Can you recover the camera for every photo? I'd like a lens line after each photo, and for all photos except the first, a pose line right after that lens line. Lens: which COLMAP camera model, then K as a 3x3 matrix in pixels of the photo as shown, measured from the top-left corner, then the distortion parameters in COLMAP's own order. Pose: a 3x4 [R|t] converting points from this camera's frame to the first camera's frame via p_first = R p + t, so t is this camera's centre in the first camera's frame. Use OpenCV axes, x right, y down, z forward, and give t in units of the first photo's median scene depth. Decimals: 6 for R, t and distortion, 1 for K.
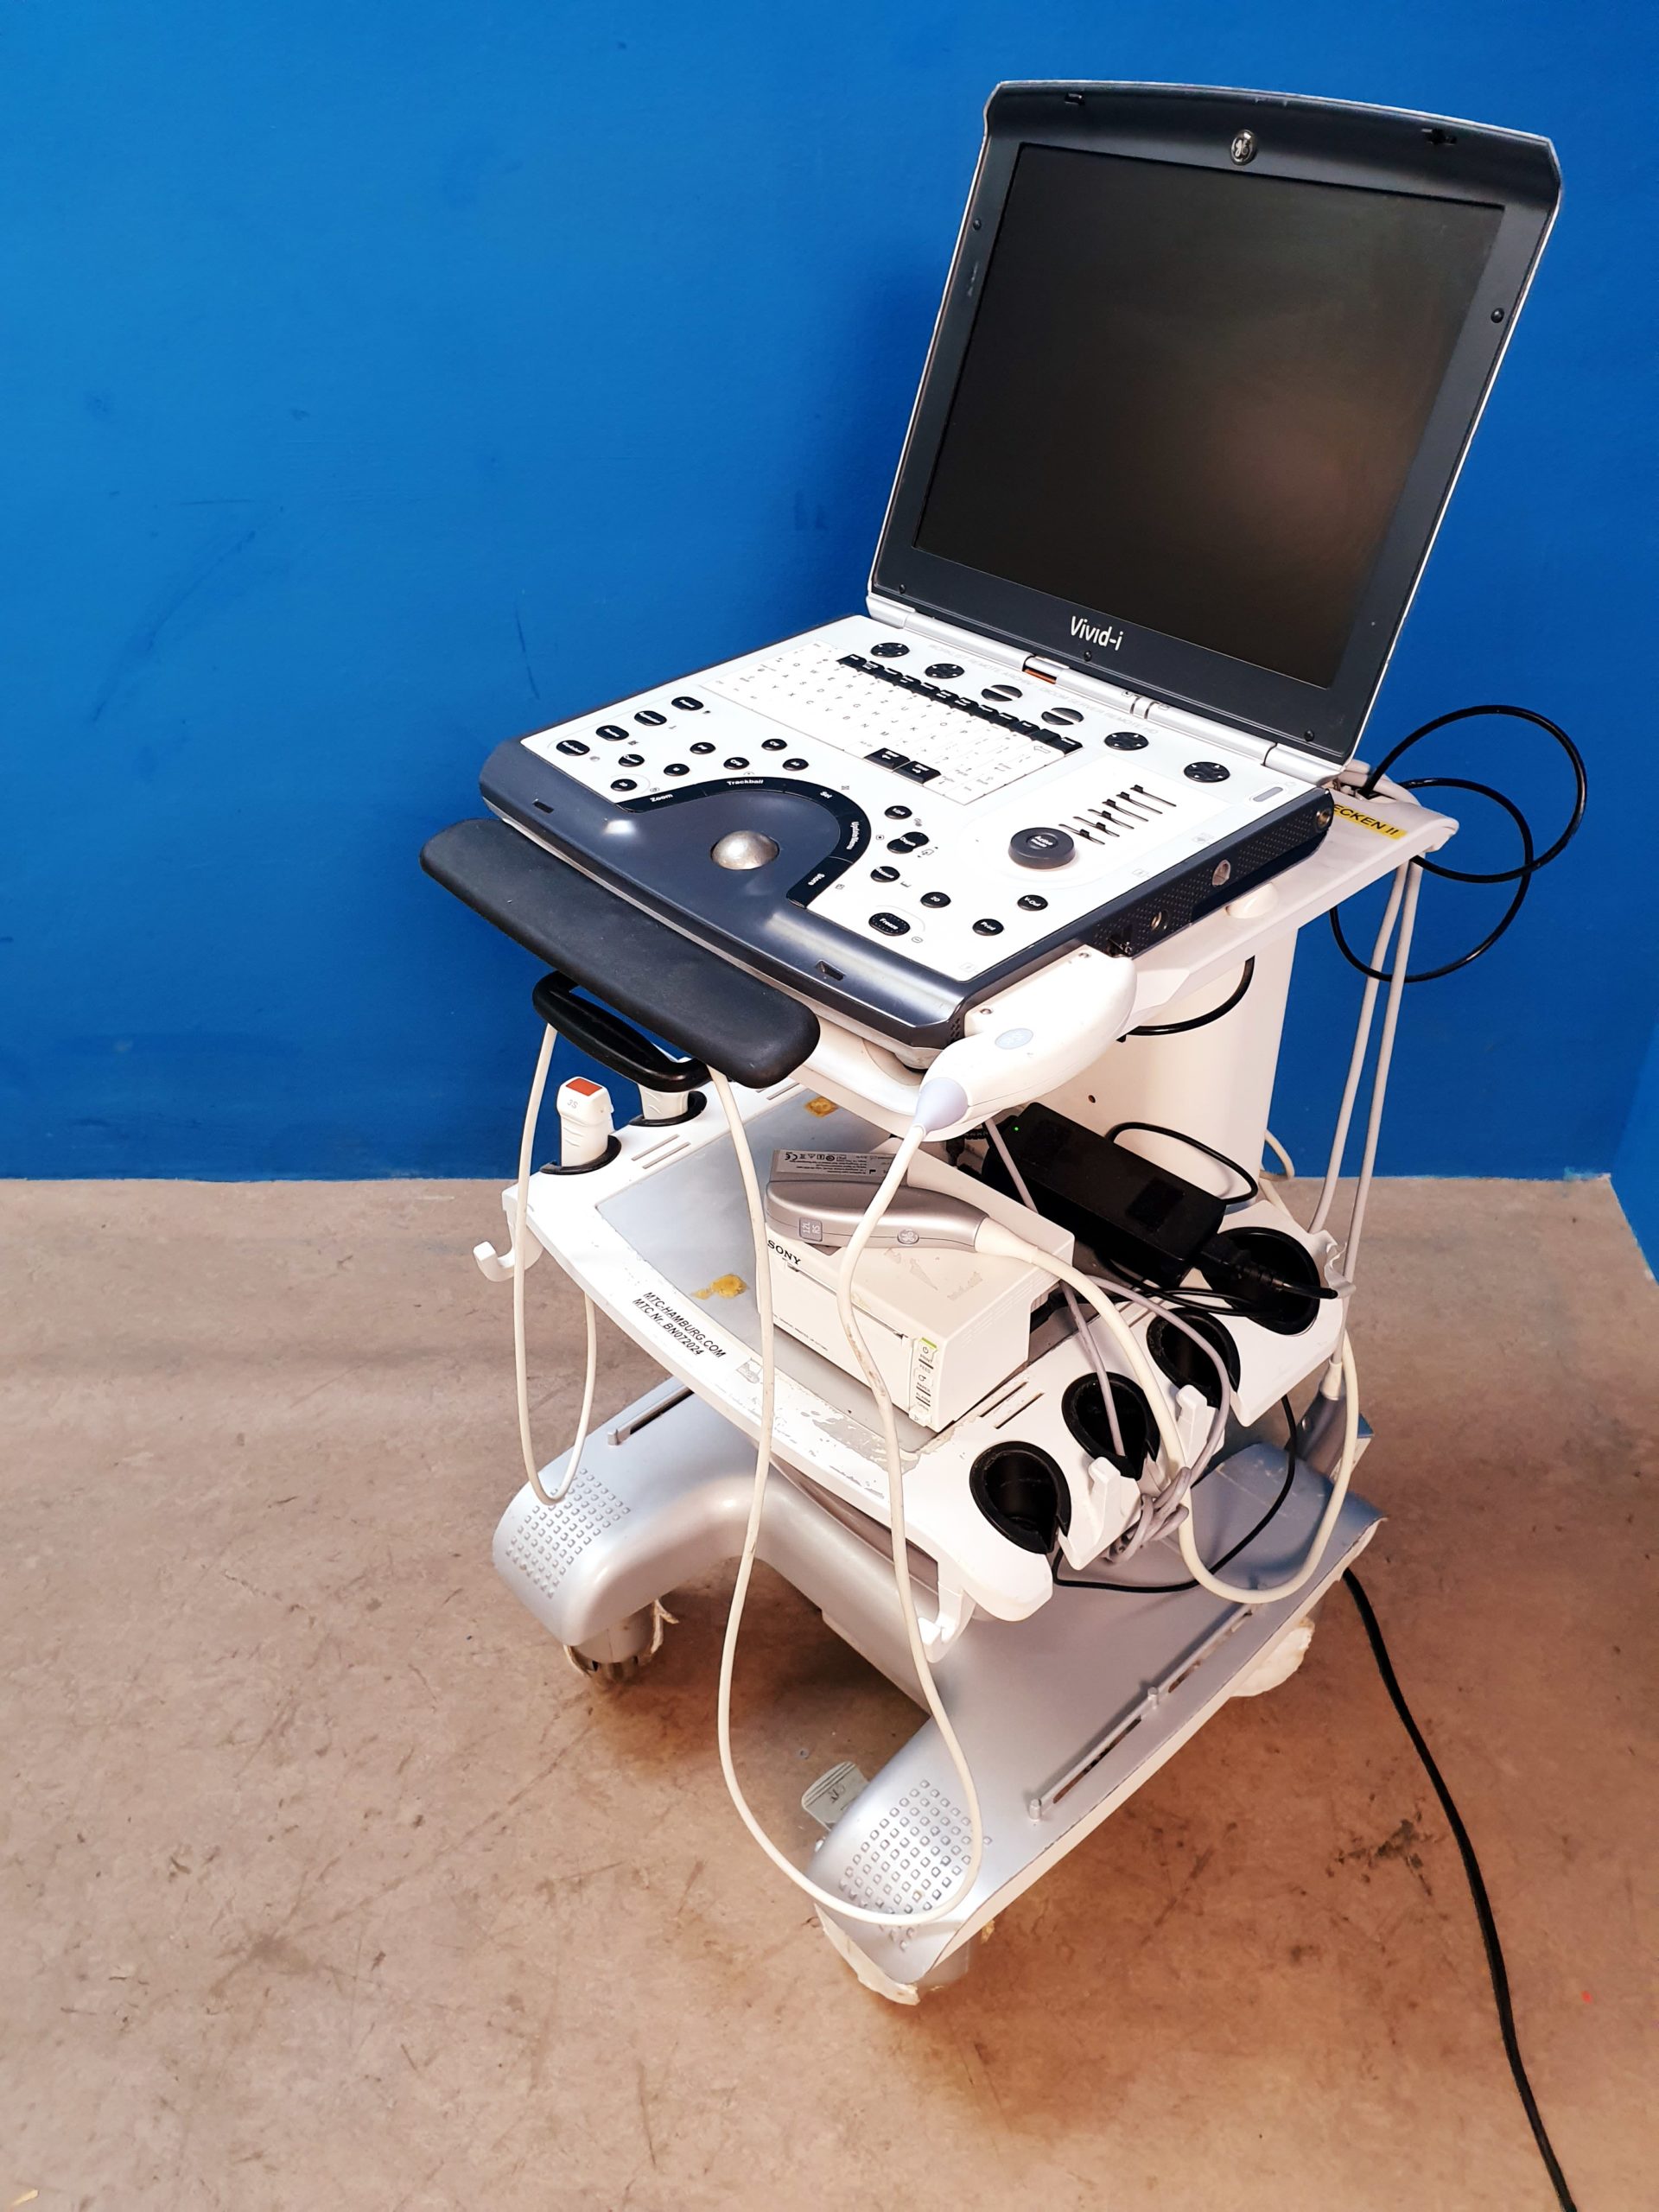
lens RADIAL K [[1772.9, 0, 834.9], [0, 1772.9, 1089.2], [0, 0, 1]] dist [-0.048707, 0.134111]
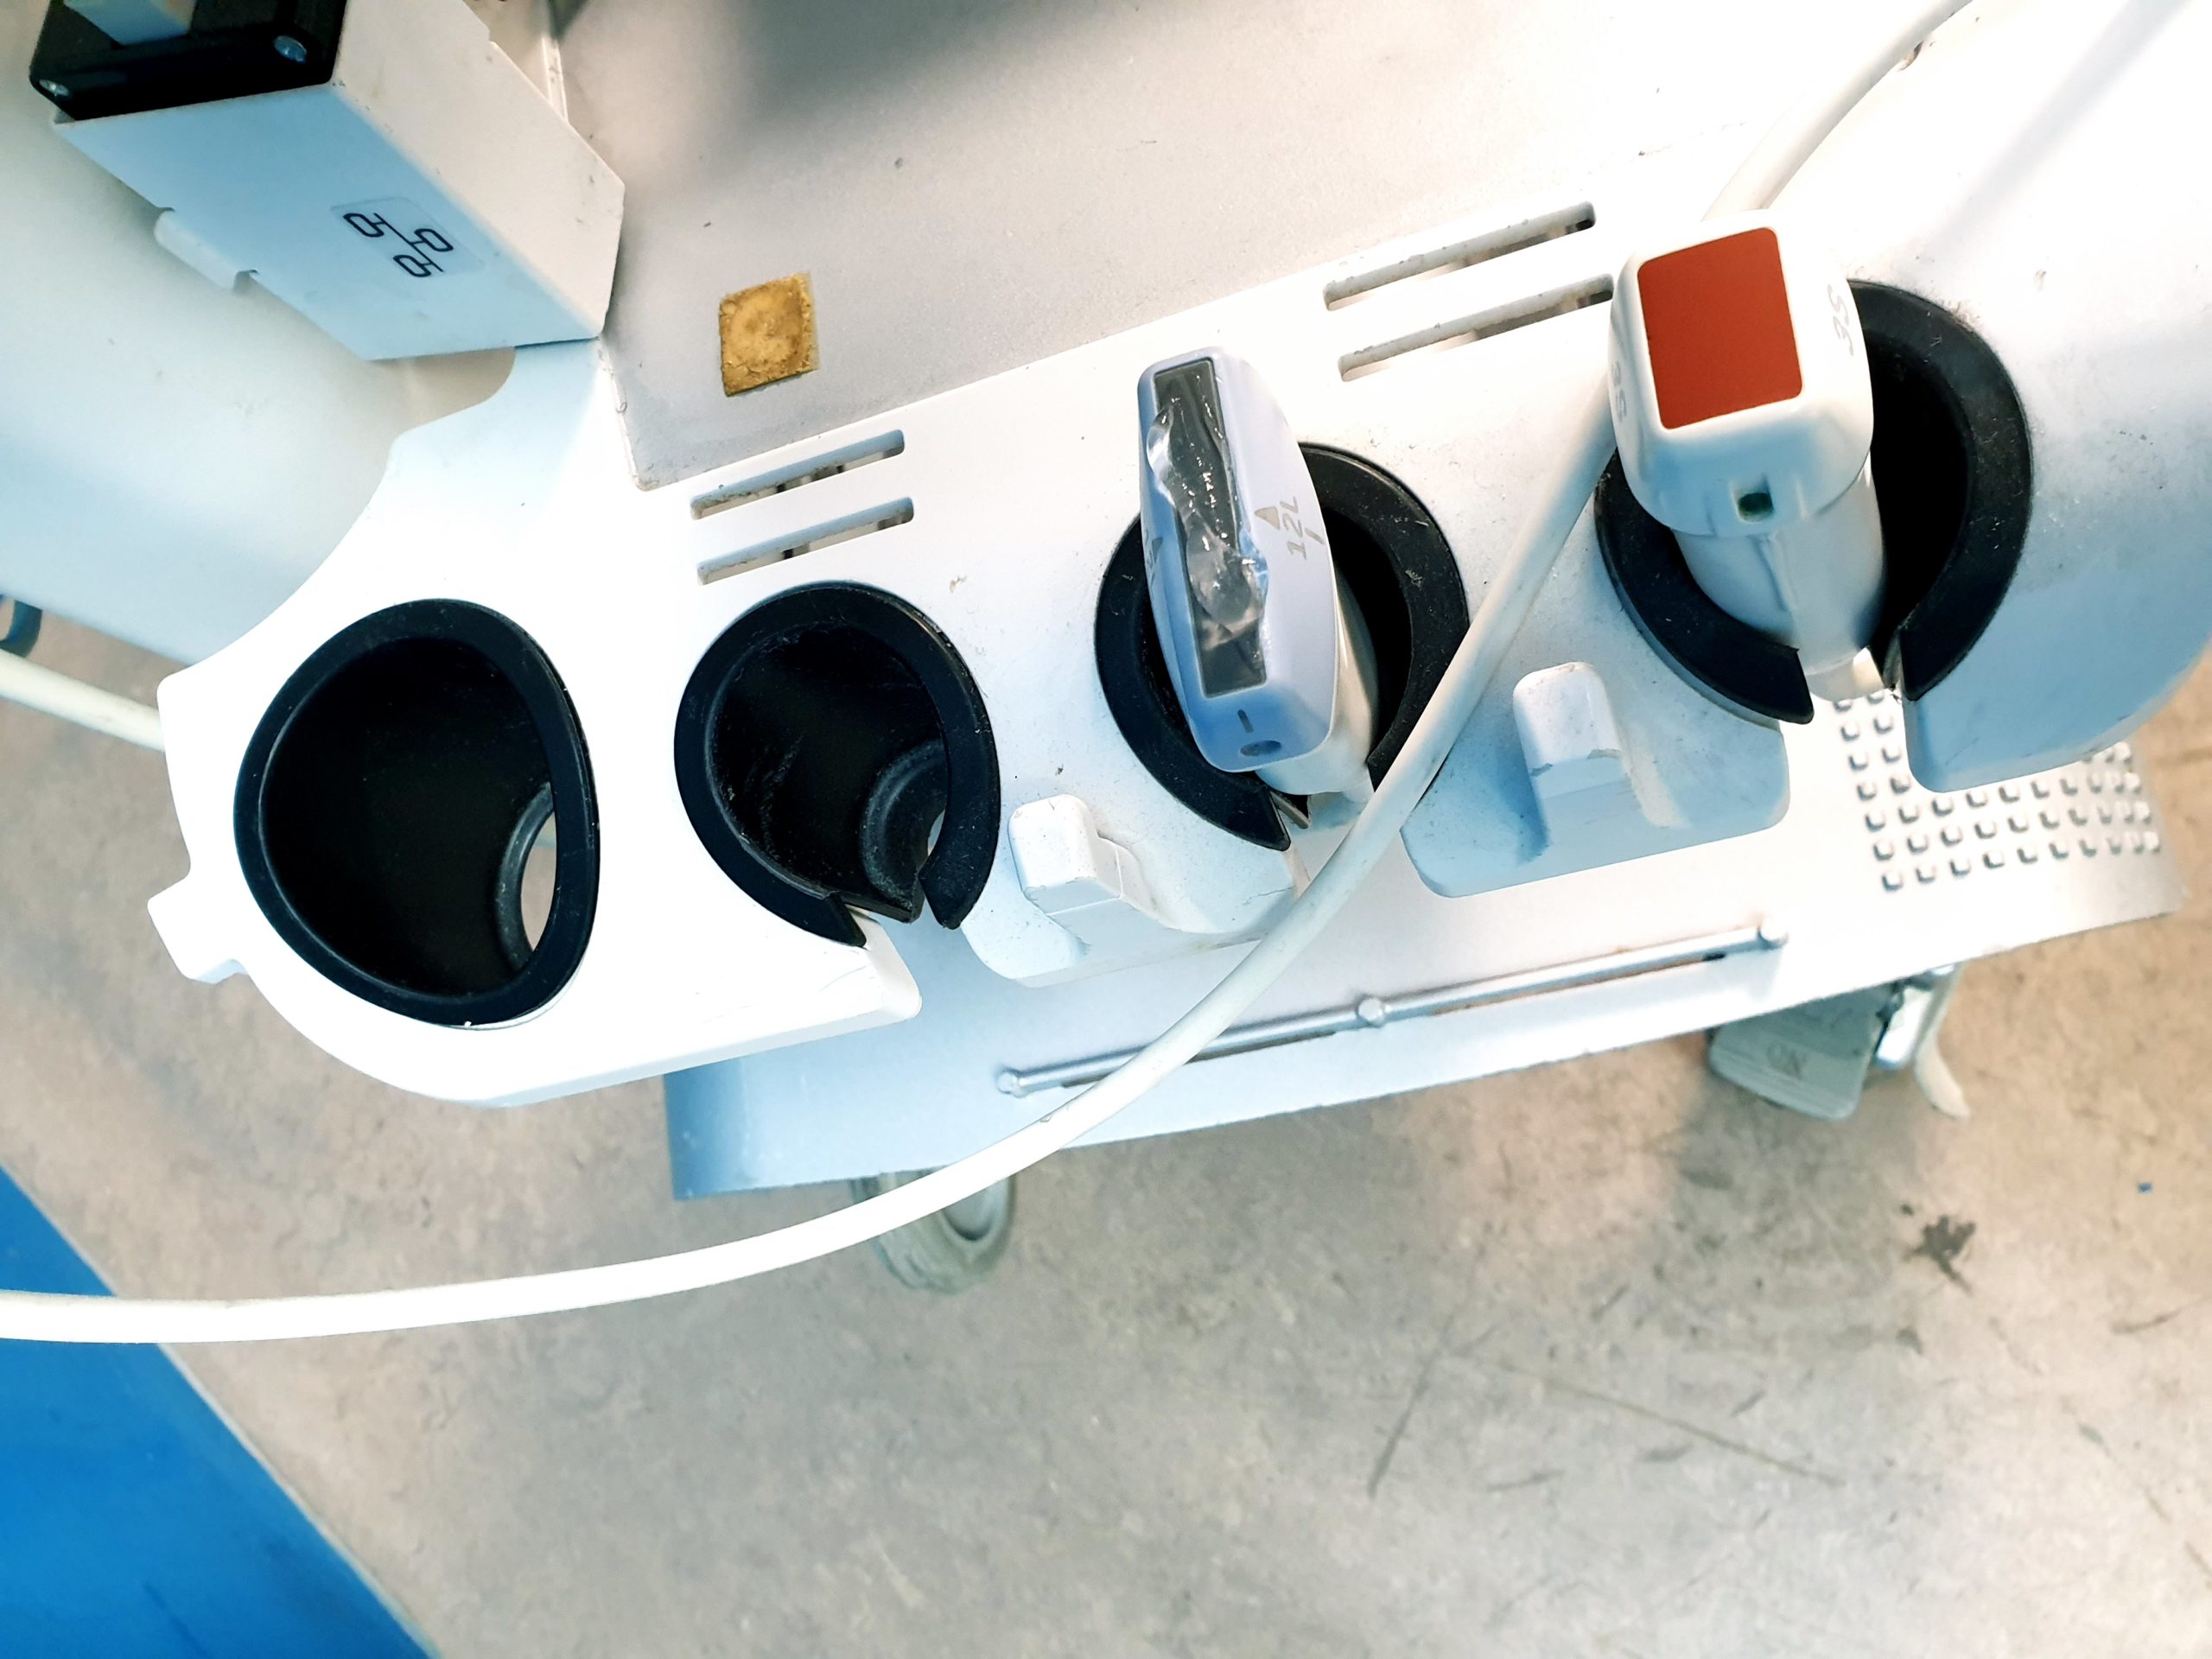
lens RADIAL K [[1757.9, 0, 1088.7], [0, 1757.9, 837.2], [0, 0, 1]] dist [-0.043751, 0.119484]
pose [[-0.771201, -0.476169, 0.422506, -0.170364], [0.600625, -0.324337, 0.730791, -0.157287], [-0.210945, 0.817354, 0.536128, 0.863185]]
